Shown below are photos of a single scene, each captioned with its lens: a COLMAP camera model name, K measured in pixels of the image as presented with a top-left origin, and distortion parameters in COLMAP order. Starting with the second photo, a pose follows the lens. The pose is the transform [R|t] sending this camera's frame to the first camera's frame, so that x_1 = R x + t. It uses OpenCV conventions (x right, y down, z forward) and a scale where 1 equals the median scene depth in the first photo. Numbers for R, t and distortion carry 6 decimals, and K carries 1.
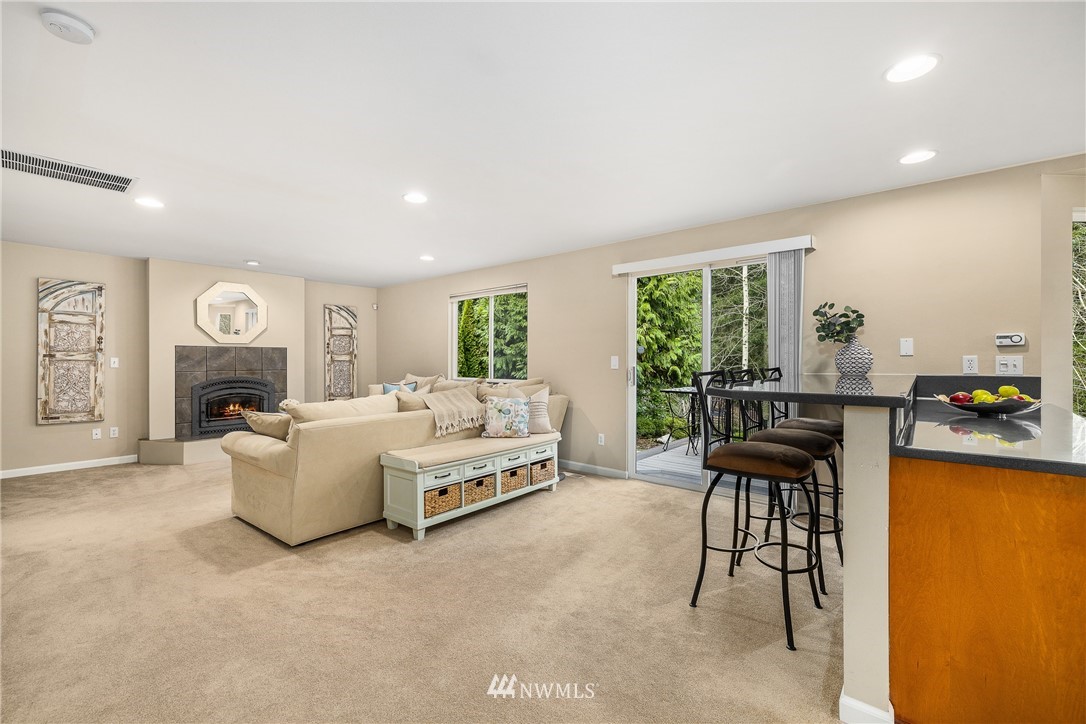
lens RADIAL K [[456.0, 0, 537.8], [0, 456.0, 361.8], [0, 0, 1]] dist [0.000474, 0.000209]
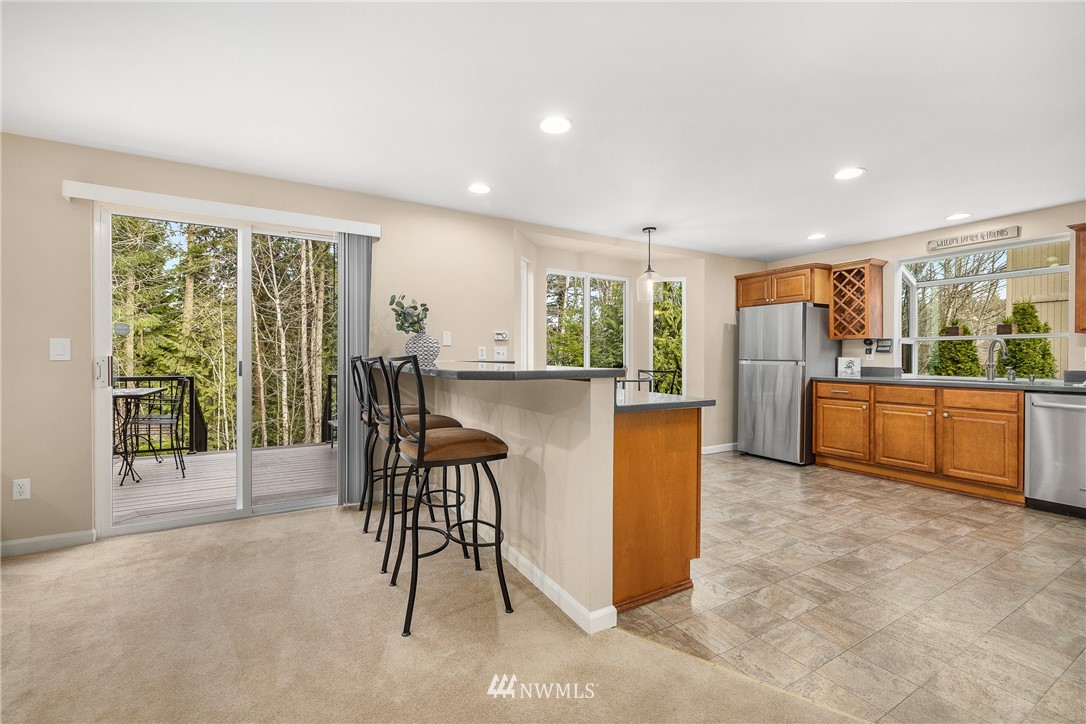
lens RADIAL K [[456.0, 0, 541.7], [0, 456.0, 363.0], [0, 0, 1]] dist [0.000474, 0.000209]
pose [[0.326394, -0.009544, 0.945186, -0.168835], [0.000047, 0.999949, 0.010081, 0.012893], [-0.945234, -0.003246, 0.326378, 0.226726]]
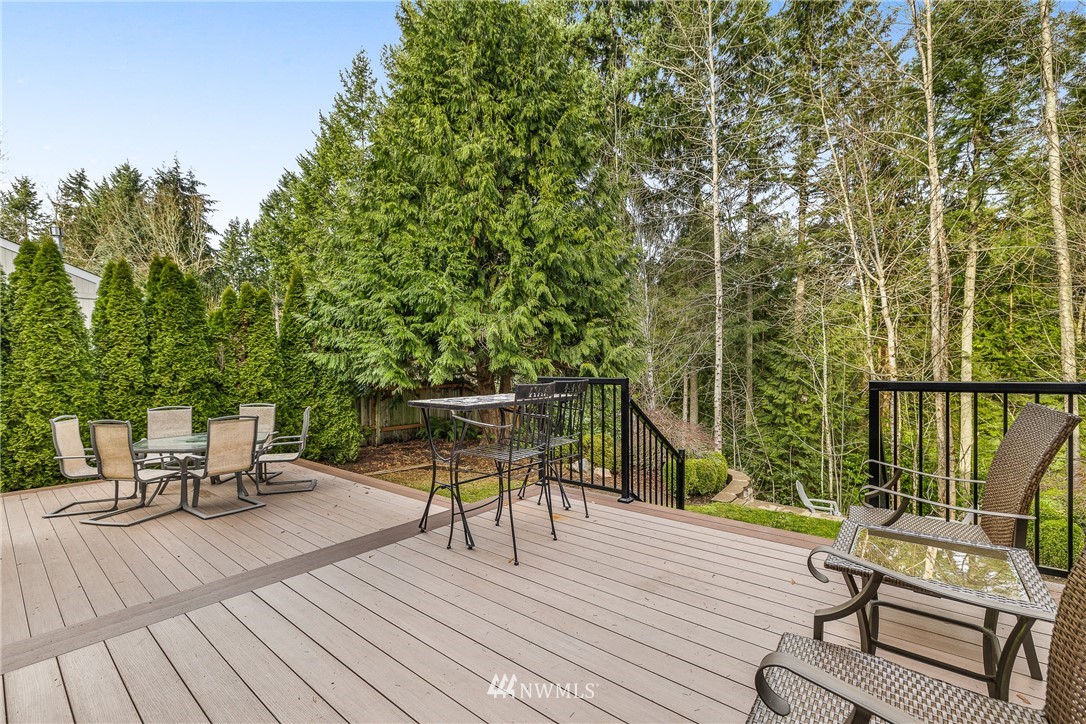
lens RADIAL K [[456.0, 0, 541.2], [0, 456.0, 368.2], [0, 0, 1]] dist [0.000474, 0.000209]
pose [[0.999899, -0.010379, 0.009706, 0.555753], [0.010374, 0.999946, 0.000481, 0.039348], [-0.009711, -0.000380, 0.999953, 0.745033]]
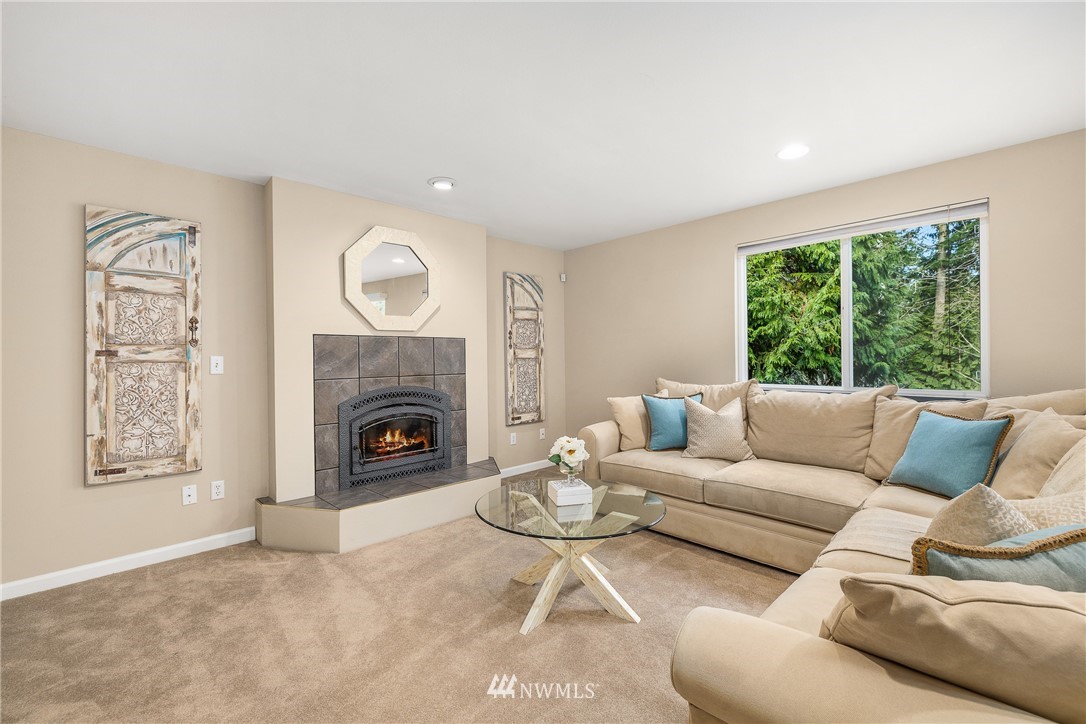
lens RADIAL K [[456.0, 0, 540.9], [0, 456.0, 359.8], [0, 0, 1]] dist [0.000474, 0.000209]
pose [[0.996567, -0.010679, -0.082096, -0.501675], [0.010761, 0.999942, 0.000561, -0.000678], [0.082085, -0.001442, 0.996624, 0.490564]]
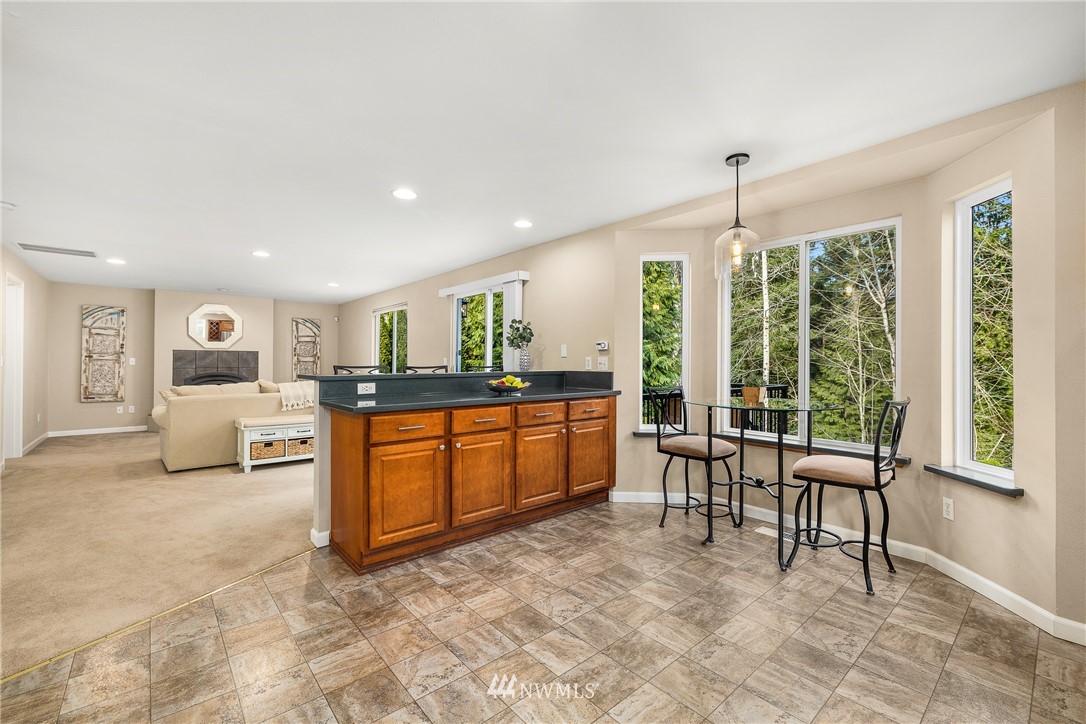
lens RADIAL K [[456.0, 0, 544.0], [0, 456.0, 361.3], [0, 0, 1]] dist [0.000474, 0.000209]
pose [[0.988951, 0.003696, -0.148198, 0.601282], [-0.005056, 0.999948, -0.008801, 0.007510], [0.148157, 0.009453, 0.988919, -0.249791]]
